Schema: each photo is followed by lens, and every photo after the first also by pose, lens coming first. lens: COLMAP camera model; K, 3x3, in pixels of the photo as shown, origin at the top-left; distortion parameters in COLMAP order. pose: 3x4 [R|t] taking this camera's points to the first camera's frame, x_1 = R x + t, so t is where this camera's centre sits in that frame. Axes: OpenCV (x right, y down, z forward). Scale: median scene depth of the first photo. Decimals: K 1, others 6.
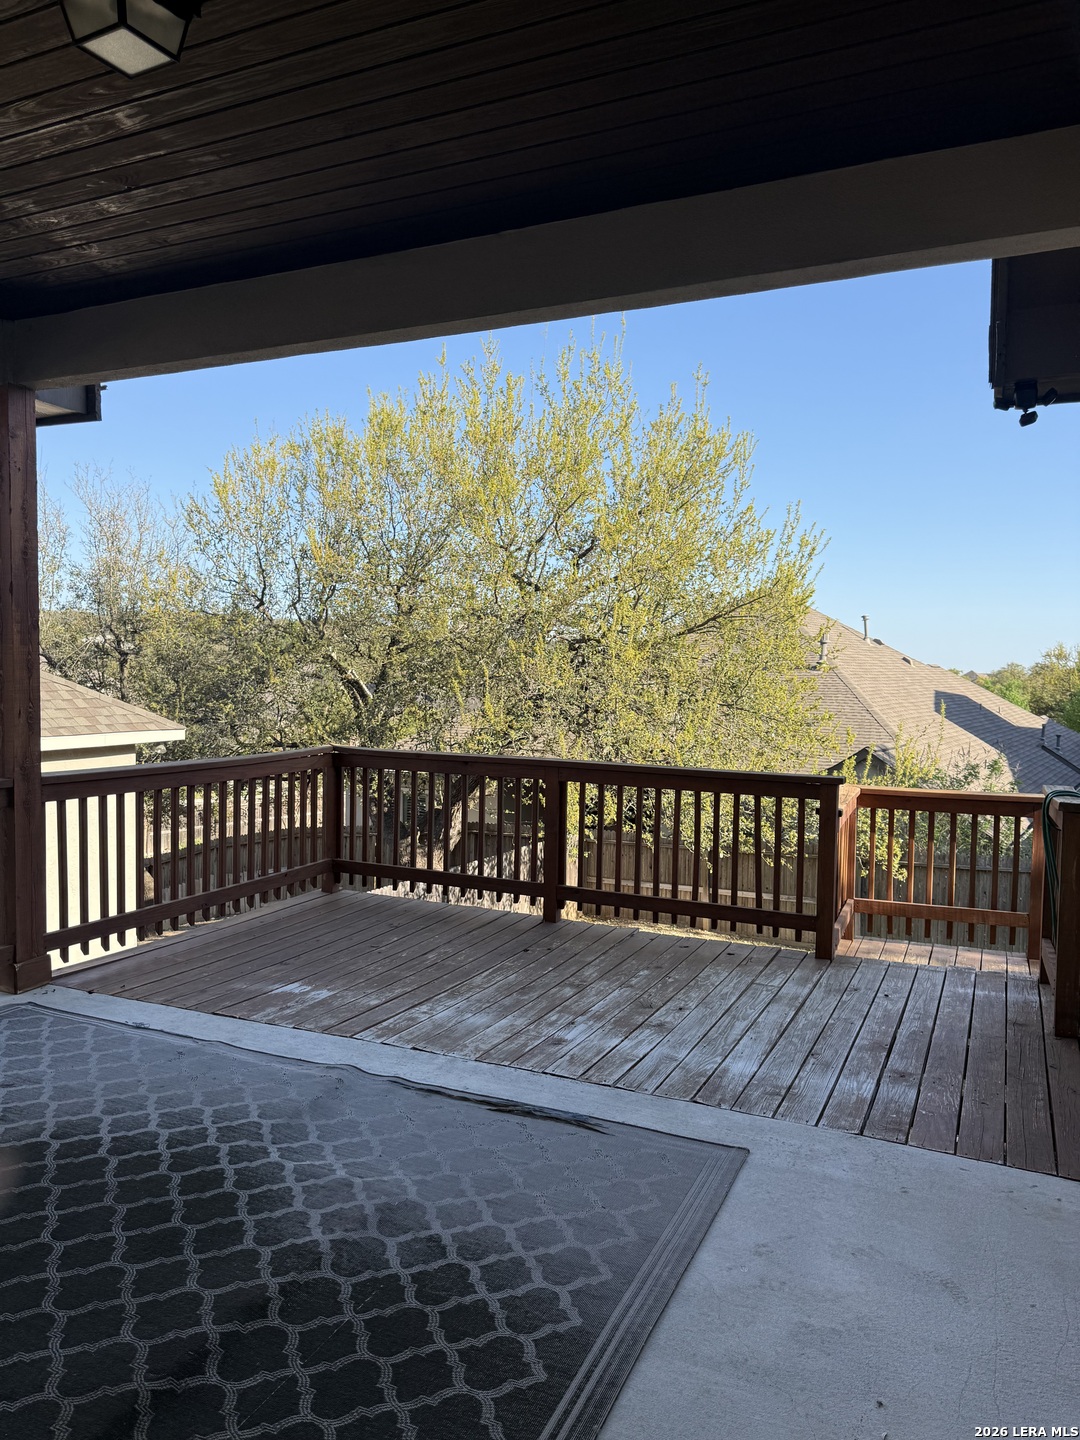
lens RADIAL K [[1003.9, 0, 540.8], [0, 1003.9, 720.1], [0, 0, 1]] dist [0.034593, -0.029911]
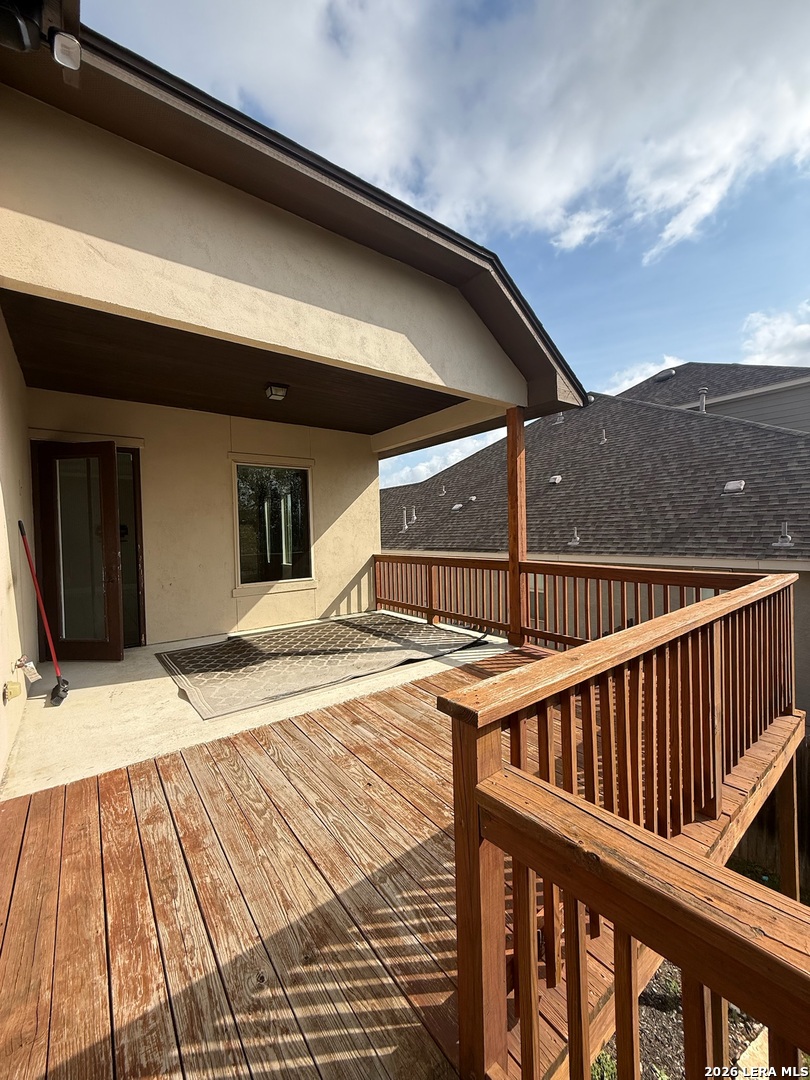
lens RADIAL K [[426.8, 0, 406.0], [0, 426.8, 536.0], [0, 0, 1]] dist [0.001215, 0.000128]
pose [[-0.467109, 0.013200, -0.884101, 0.611835], [-0.024767, 0.999301, 0.028006, -0.031873], [0.883853, 0.034978, -0.466456, 1.360576]]
